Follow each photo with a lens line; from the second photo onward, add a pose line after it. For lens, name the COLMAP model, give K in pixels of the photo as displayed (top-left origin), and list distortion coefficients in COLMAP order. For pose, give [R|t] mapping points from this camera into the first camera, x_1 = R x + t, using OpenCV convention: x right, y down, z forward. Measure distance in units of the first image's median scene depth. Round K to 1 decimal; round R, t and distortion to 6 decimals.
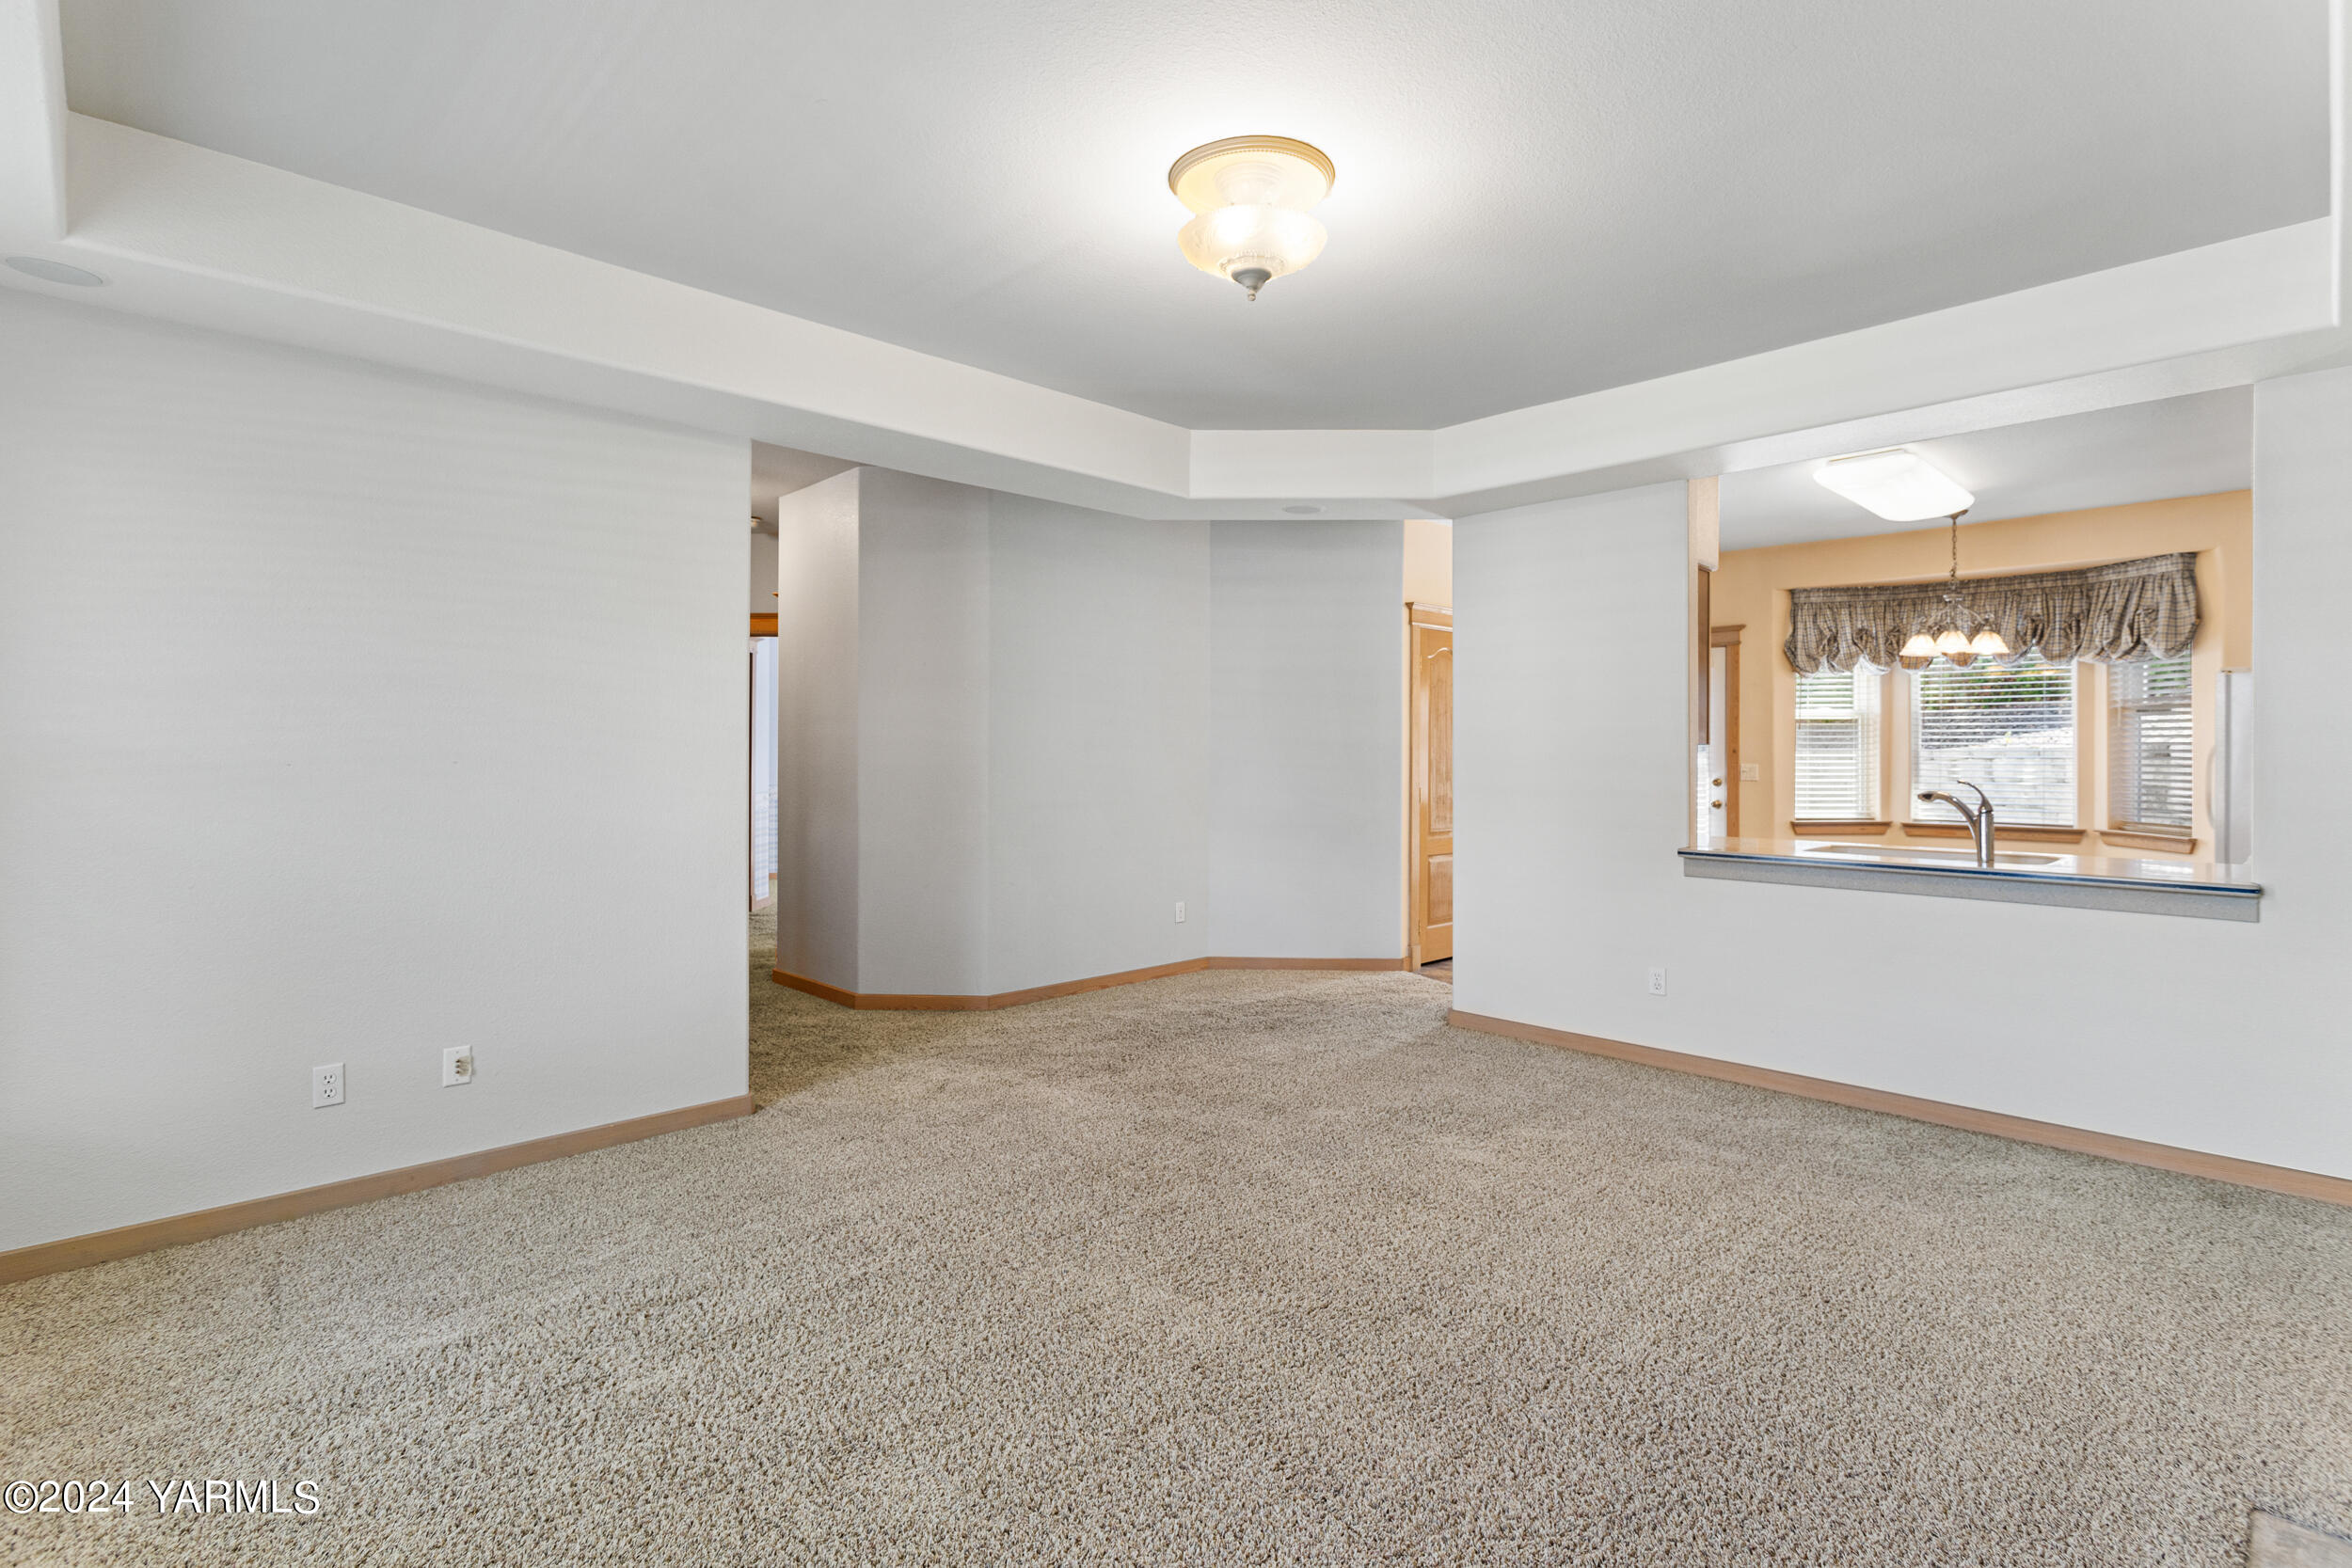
lens RADIAL K [[1120.7, 0, 1176.3], [0, 1120.7, 749.7], [0, 0, 1]] dist [-0.000552, 0.001531]
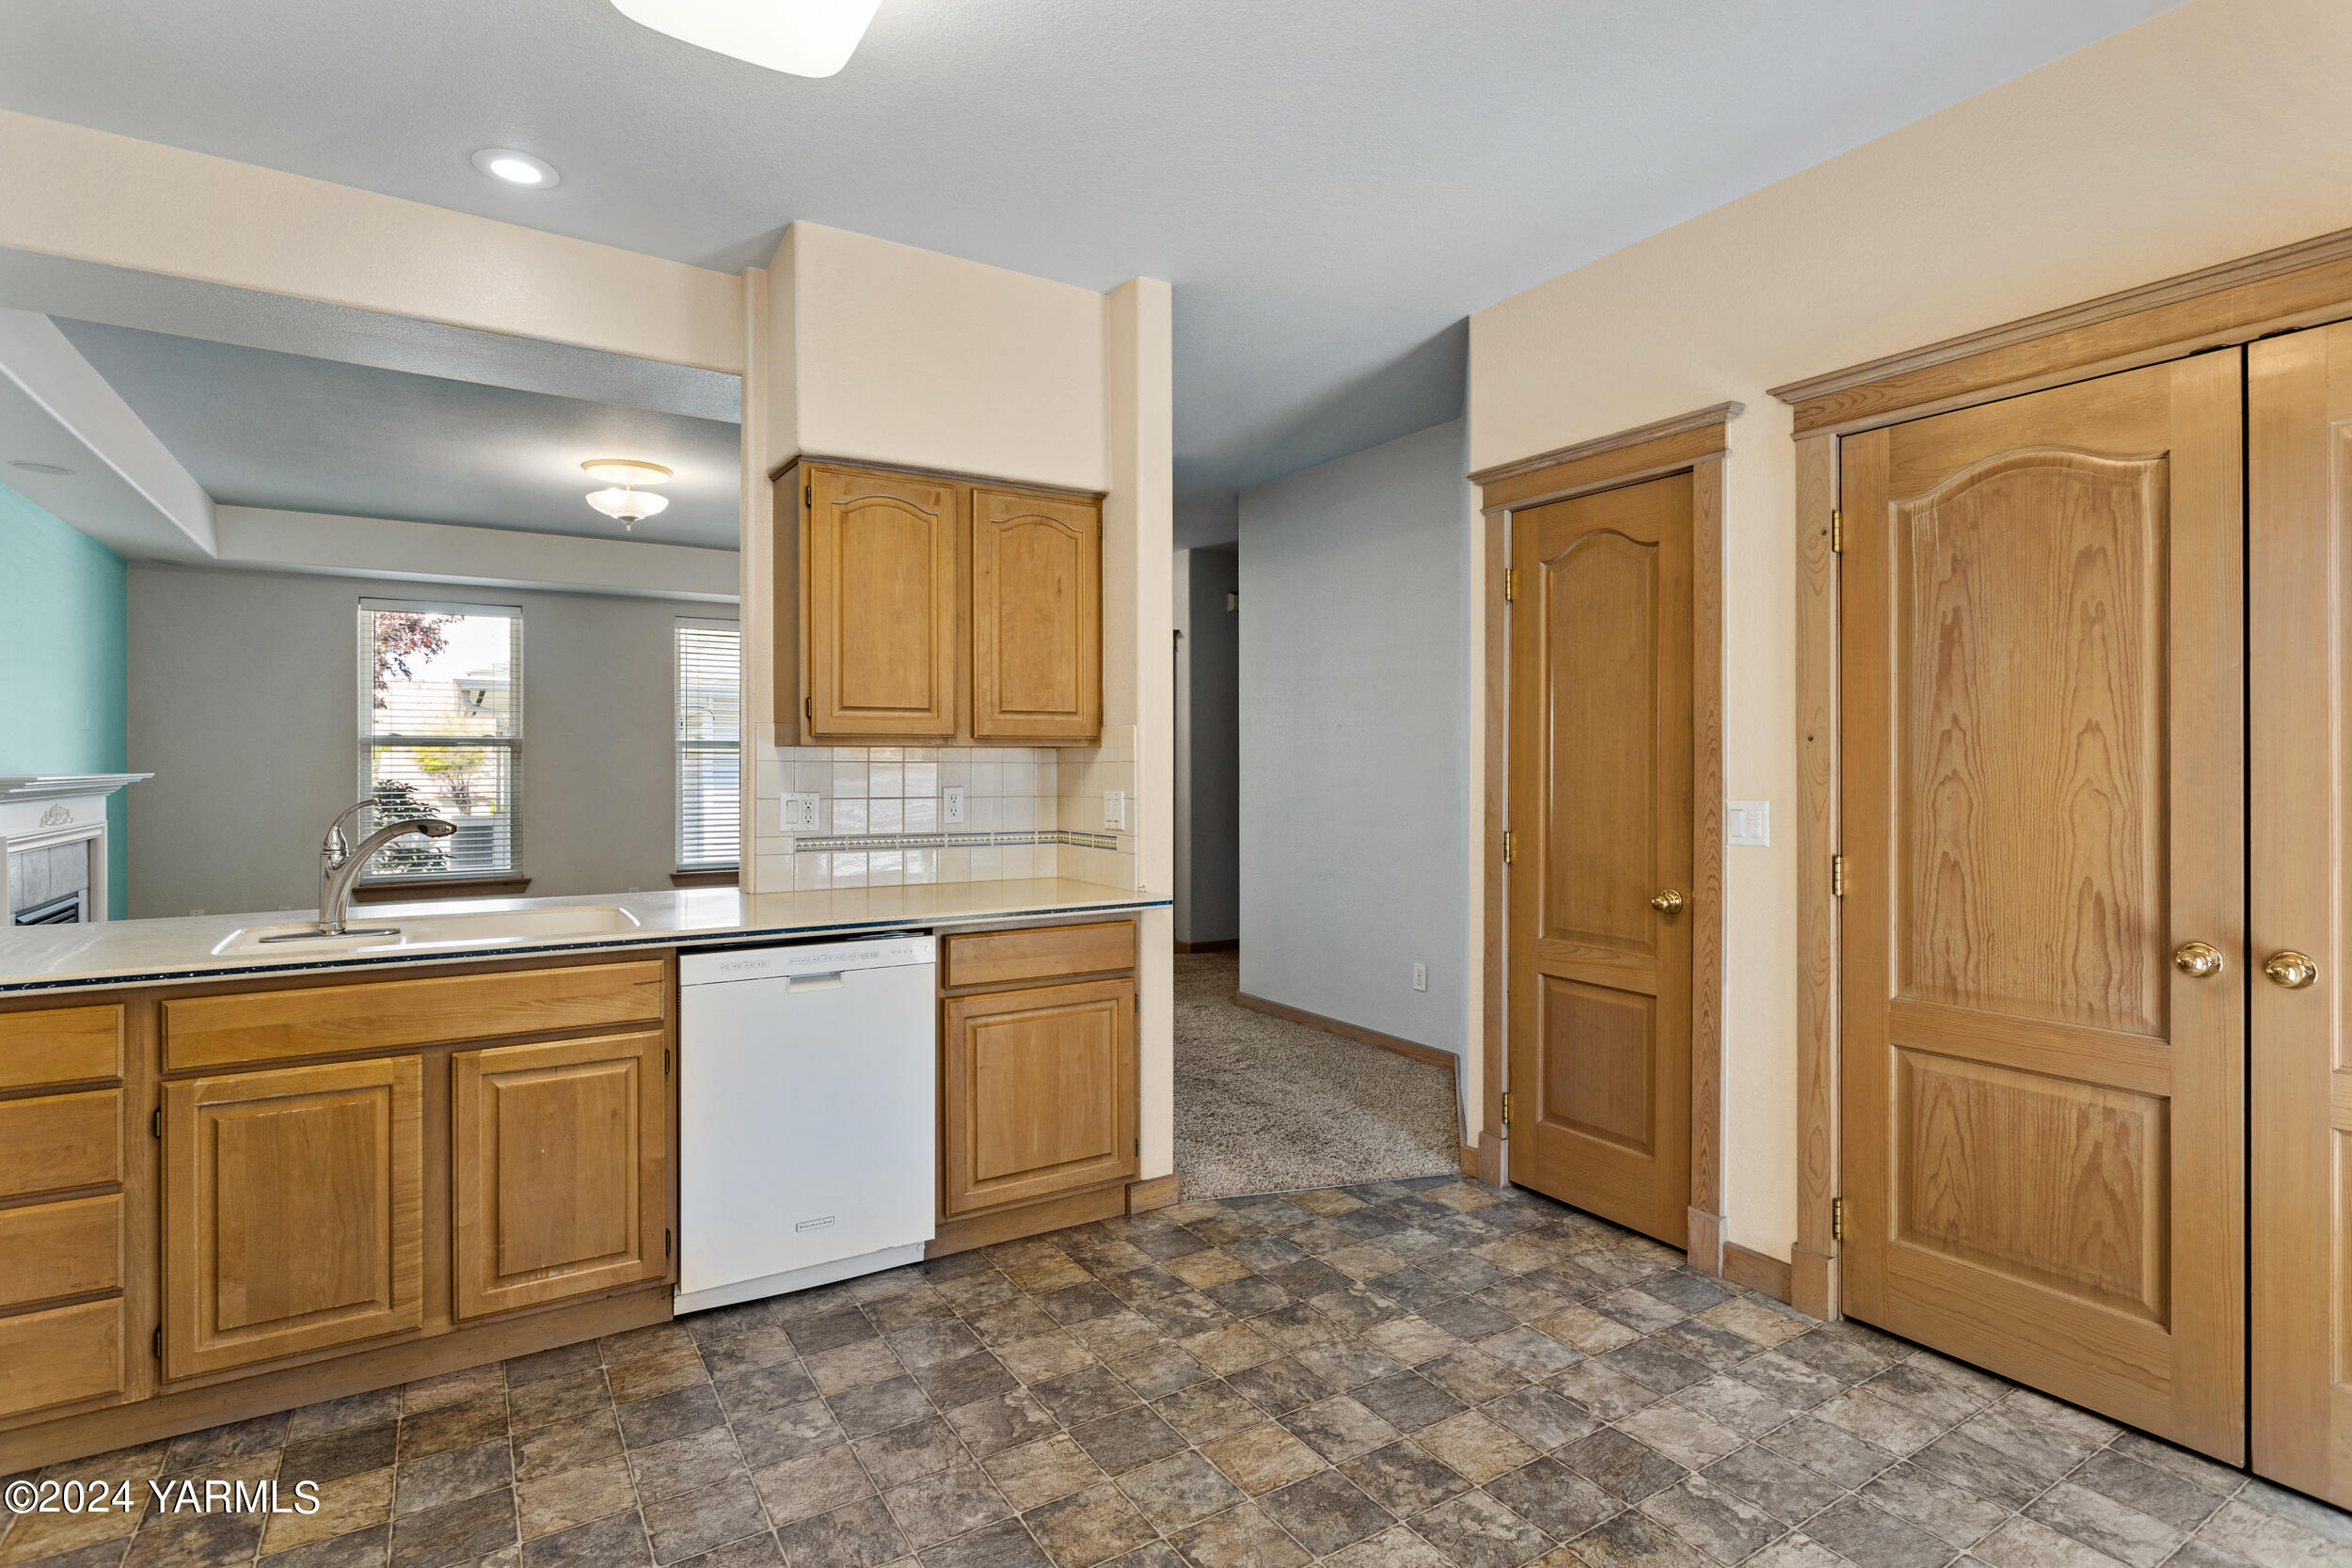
lens RADIAL K [[1158.3, 0, 1175.5], [0, 1158.3, 758.6], [0, 0, 1]] dist [-0.006696, -0.000511]
pose [[-0.204680, -0.005816, -0.978812, 0.733643], [-0.002108, 0.999983, -0.005501, 0.004453], [0.978827, 0.000937, -0.204689, 0.932818]]
